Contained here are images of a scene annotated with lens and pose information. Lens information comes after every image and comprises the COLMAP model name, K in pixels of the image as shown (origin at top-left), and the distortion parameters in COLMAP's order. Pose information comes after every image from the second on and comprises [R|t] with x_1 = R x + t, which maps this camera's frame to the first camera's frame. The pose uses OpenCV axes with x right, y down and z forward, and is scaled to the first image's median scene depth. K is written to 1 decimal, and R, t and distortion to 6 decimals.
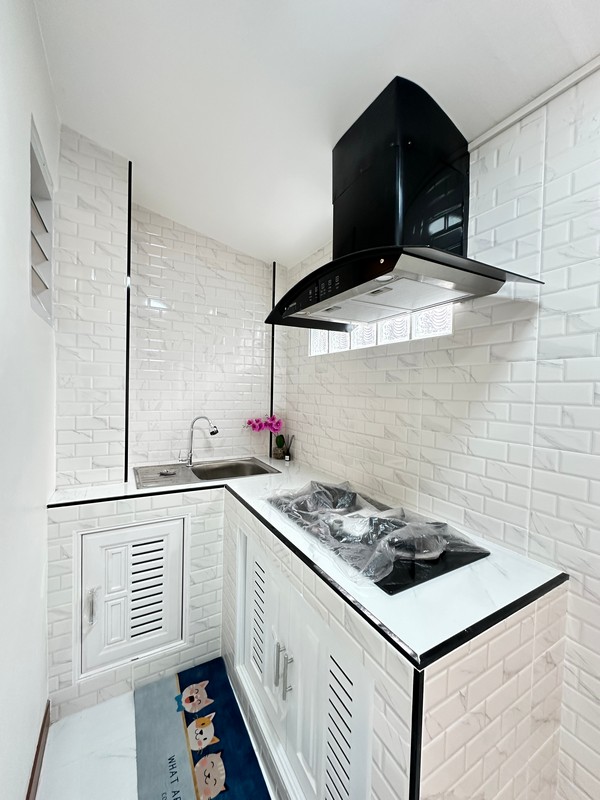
lens RADIAL K [[317.3, 0, 300.0], [0, 317.3, 400.0], [0, 0, 1]] dist [-0.007680, 0.000771]
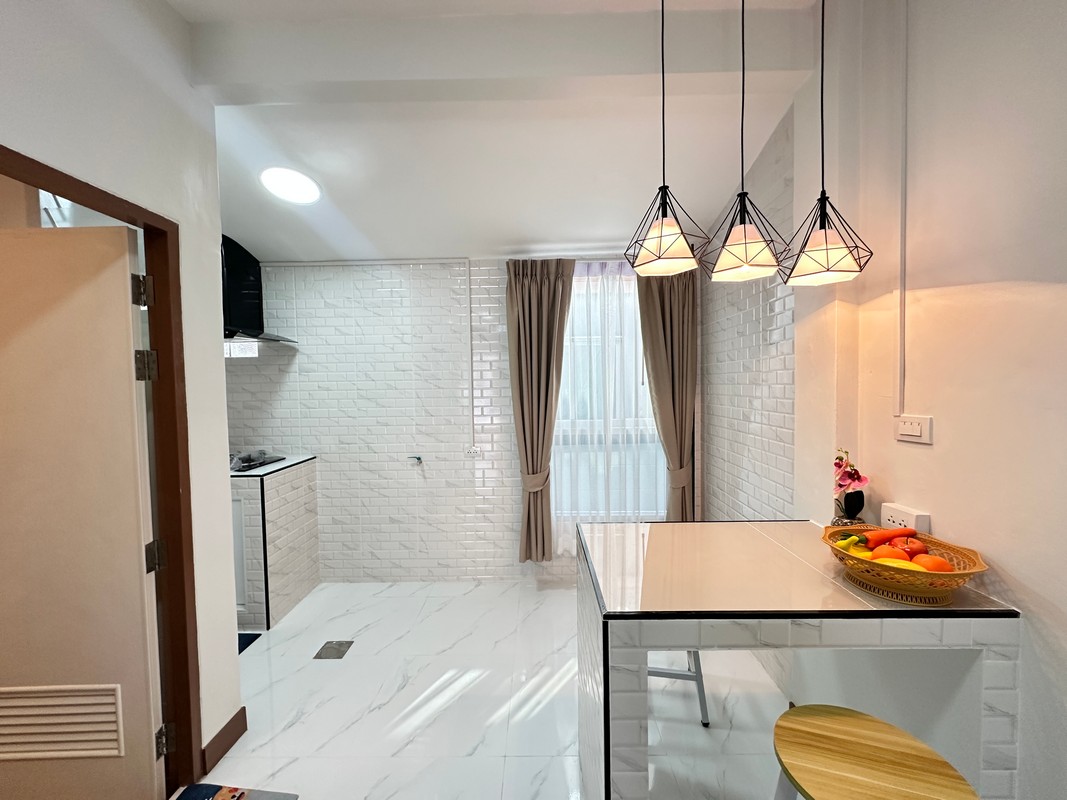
lens RADIAL K [[423.2, 0, 533.5], [0, 423.2, 400.0], [0, 0, 1]] dist [-0.007680, 0.000771]
pose [[0.494451, -0.068607, 0.866494, -1.146876], [0.053245, 0.997399, 0.048588, 0.018510], [-0.867573, 0.022112, 0.496818, -2.114679]]
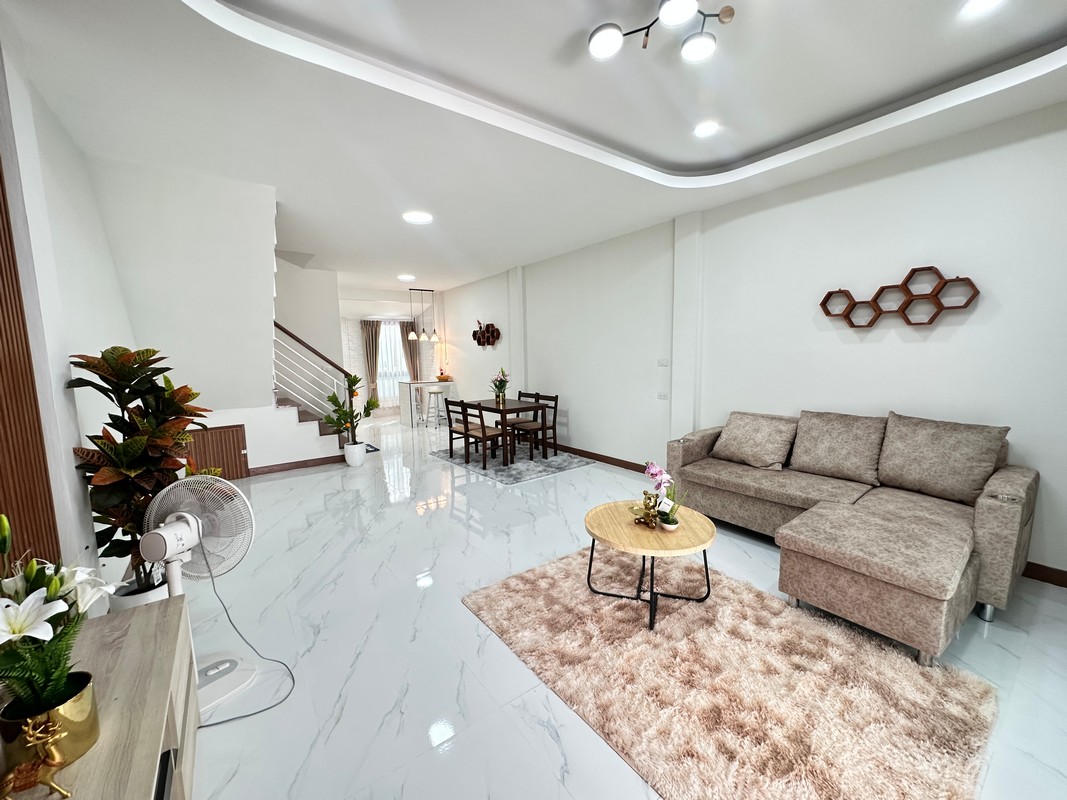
lens RADIAL K [[423.2, 0, 533.5], [0, 423.2, 400.0], [0, 0, 1]] dist [-0.007680, 0.000771]
pose [[-0.116117, -0.138366, 0.983551, -9.091340], [0.040386, 0.988772, 0.143868, -0.241041], [-0.992414, 0.056427, -0.109225, -3.306873]]
